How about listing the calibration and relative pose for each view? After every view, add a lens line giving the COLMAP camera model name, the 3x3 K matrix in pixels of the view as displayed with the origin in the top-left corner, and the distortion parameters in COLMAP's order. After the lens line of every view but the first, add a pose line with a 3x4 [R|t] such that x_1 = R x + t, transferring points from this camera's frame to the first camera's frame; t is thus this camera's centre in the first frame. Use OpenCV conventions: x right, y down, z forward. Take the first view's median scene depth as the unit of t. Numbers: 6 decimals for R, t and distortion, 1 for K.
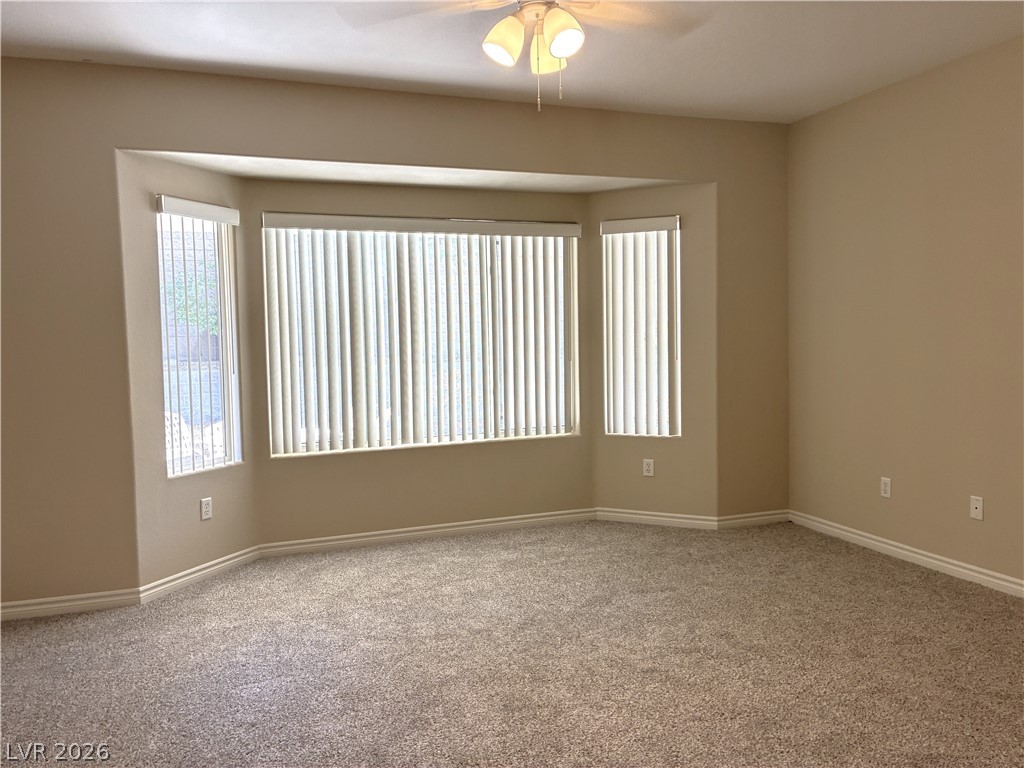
lens RADIAL K [[779.6, 0, 512.0], [0, 779.6, 384.0], [0, 0, 1]] dist [0.031599, -0.034111]
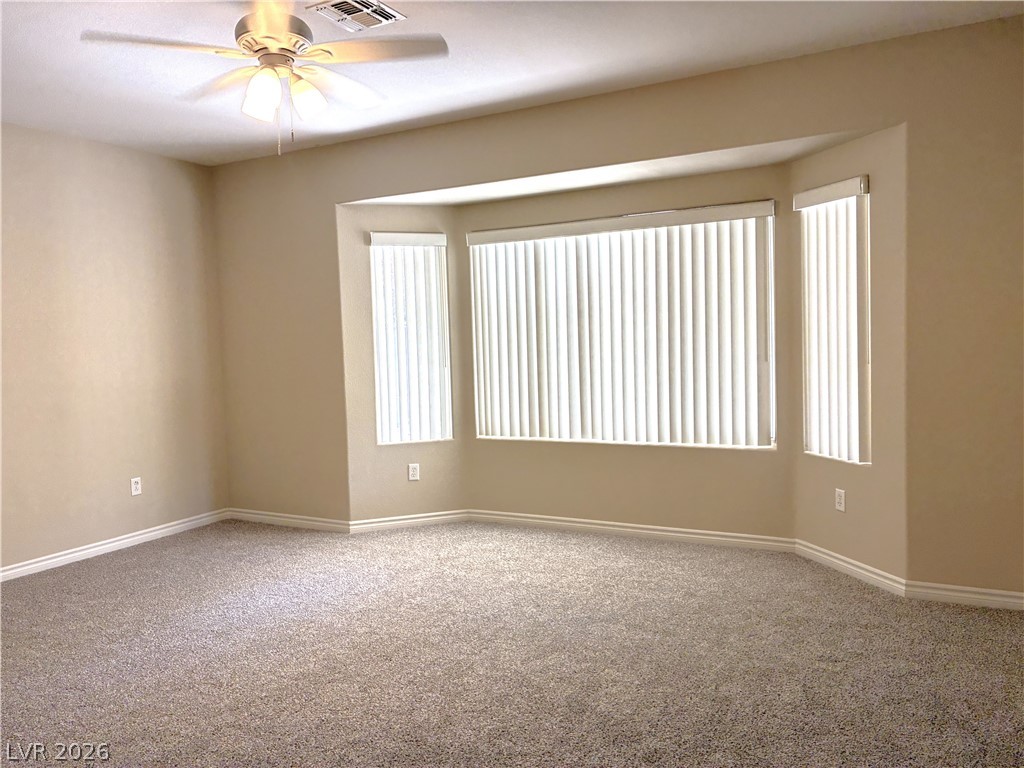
lens RADIAL K [[770.9, 0, 512.0], [0, 770.9, 384.0], [0, 0, 1]] dist [0.104381, -0.199793]
pose [[0.665126, 0.044602, -0.745398, 0.578796], [-0.029694, 0.999005, 0.033282, -0.028187], [0.746141, -0.000003, 0.665788, 0.246798]]
